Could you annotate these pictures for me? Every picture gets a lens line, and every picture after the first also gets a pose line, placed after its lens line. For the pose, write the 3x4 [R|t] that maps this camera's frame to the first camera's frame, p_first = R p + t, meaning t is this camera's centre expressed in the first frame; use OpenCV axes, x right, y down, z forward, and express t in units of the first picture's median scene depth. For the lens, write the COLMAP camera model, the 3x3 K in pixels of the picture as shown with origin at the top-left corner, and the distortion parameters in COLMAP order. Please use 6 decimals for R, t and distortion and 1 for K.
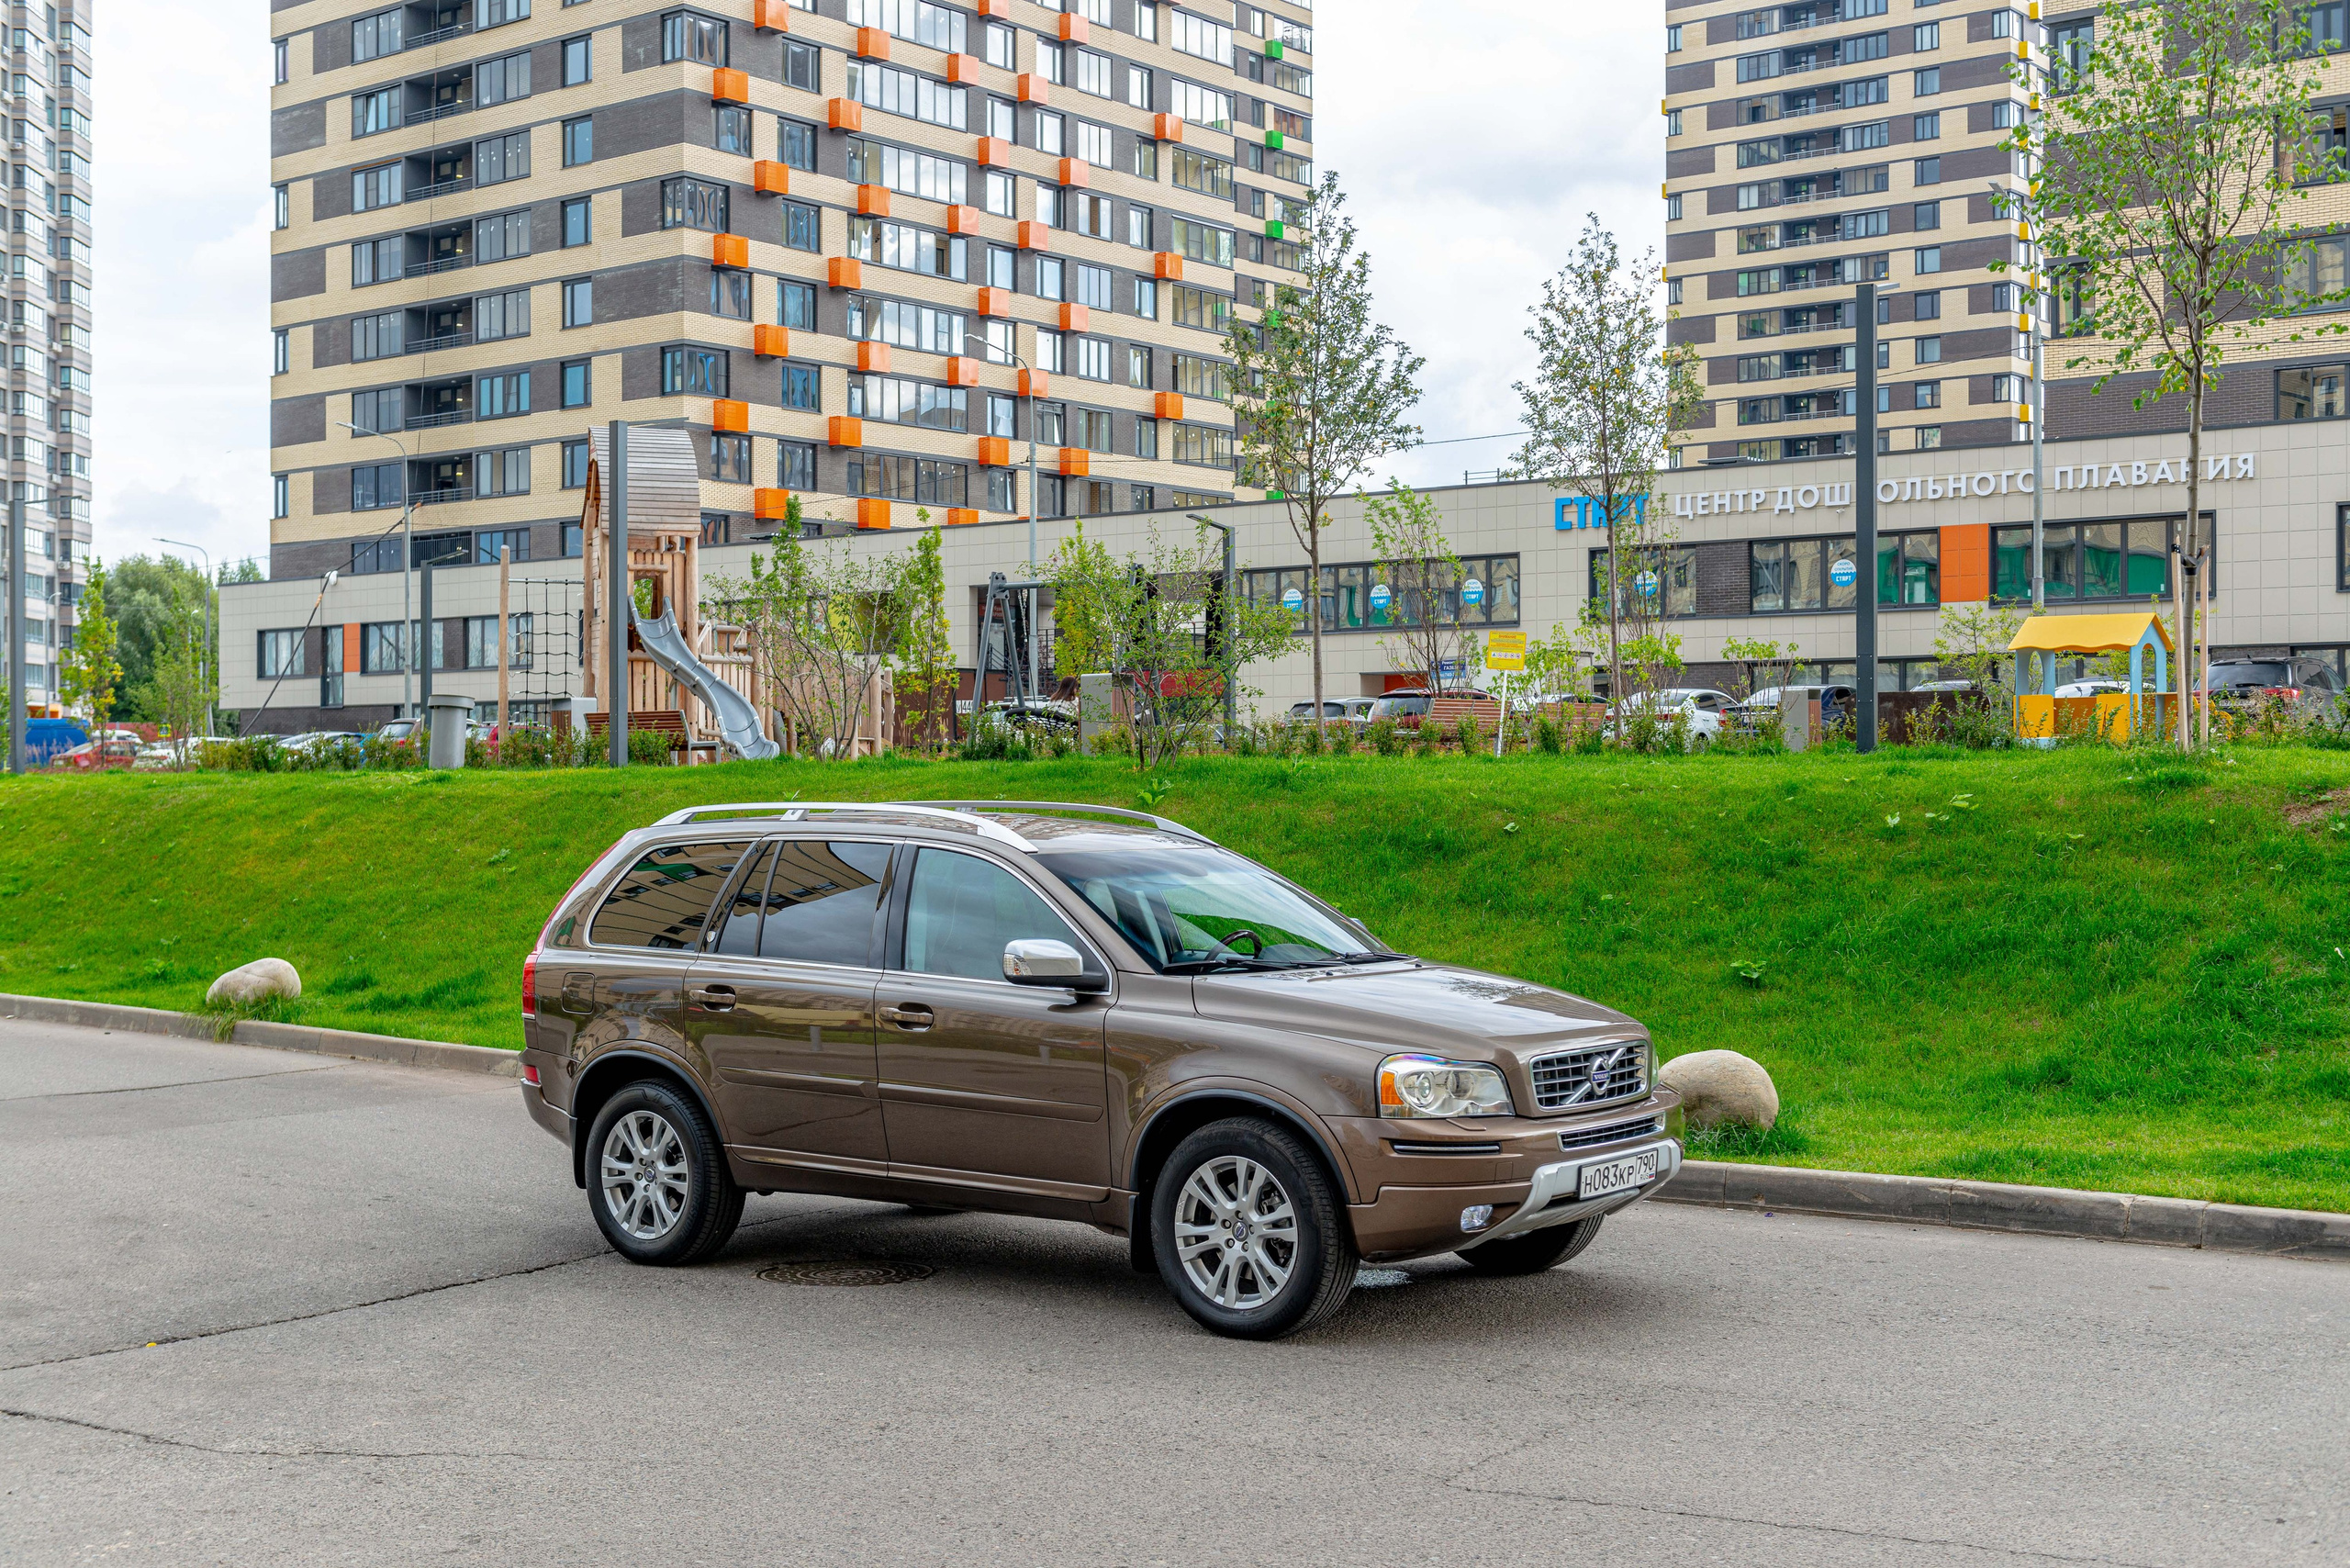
lens RADIAL K [[2830.3, 0, 1171.9], [0, 2830.3, 780.5], [0, 0, 1]] dist [0.023990, 0.000000]
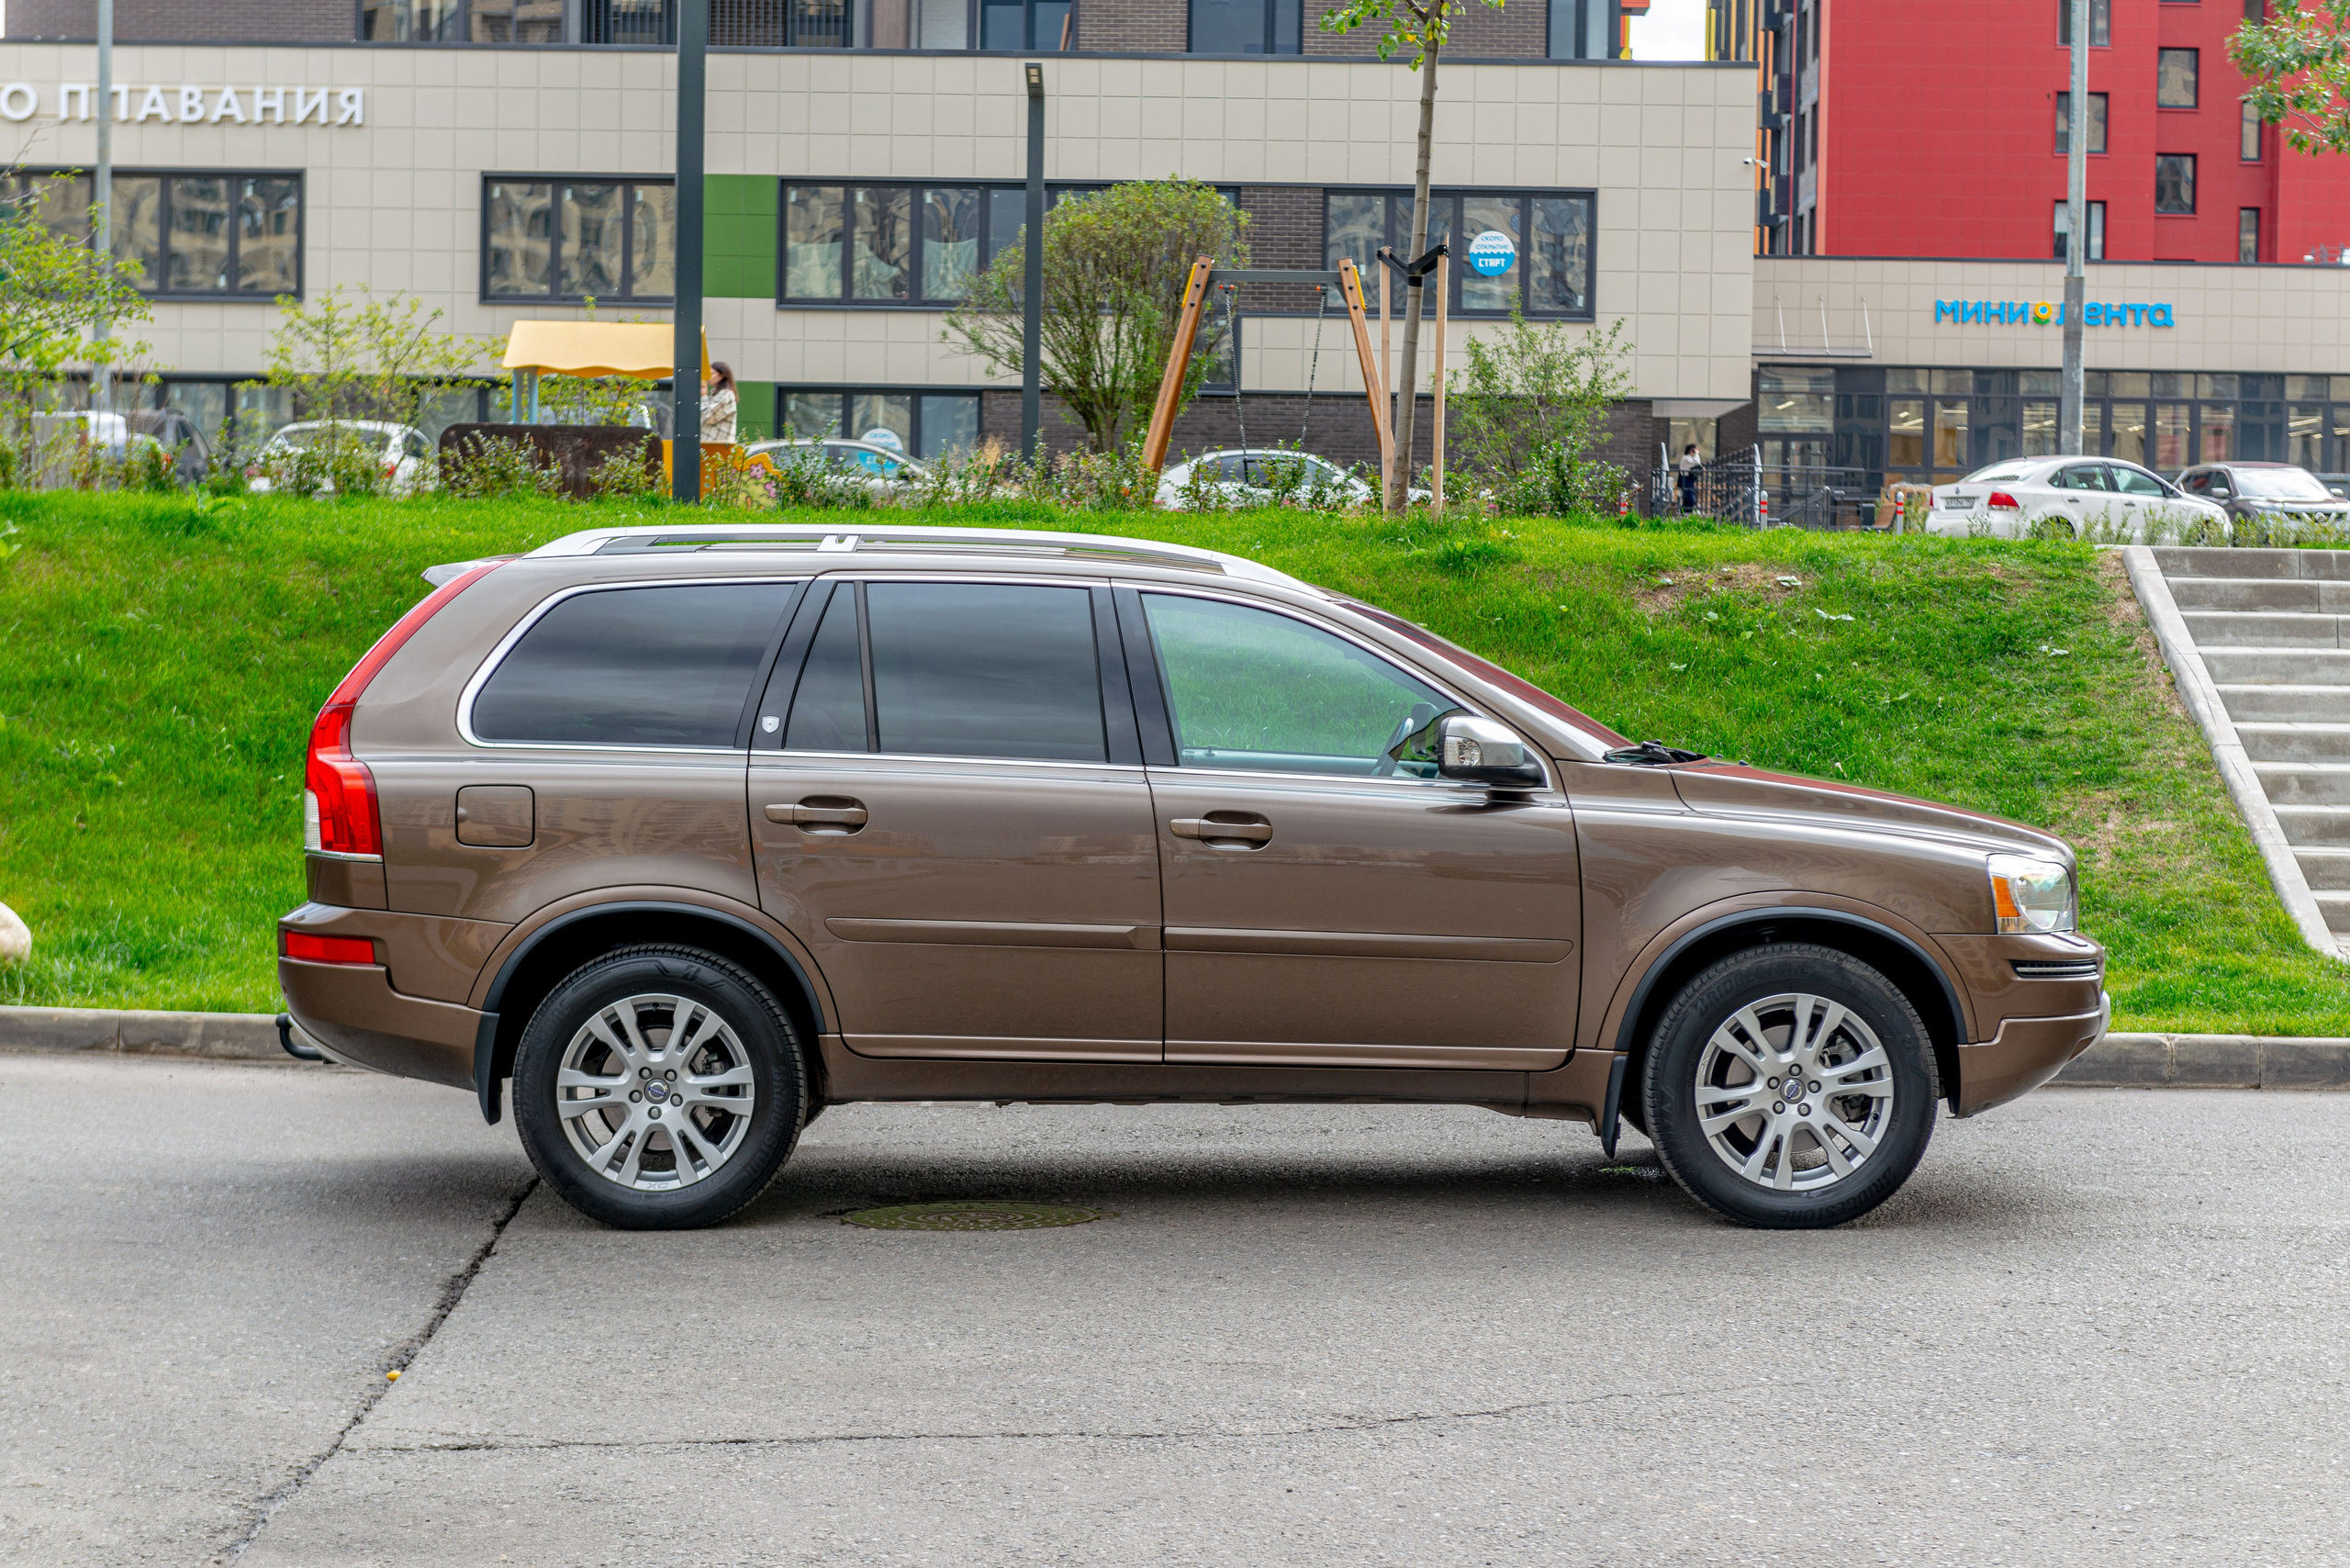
lens RADIAL K [[4579.0, 0, 1174.7], [0, 4579.0, 783.9], [0, 0, 1]] dist [0.044726, 0.000000]
pose [[0.807438, -0.008435, 0.589893, -0.712101], [-0.017258, 0.999132, 0.037908, 0.026687], [-0.589701, -0.040788, 0.806591, 0.084233]]
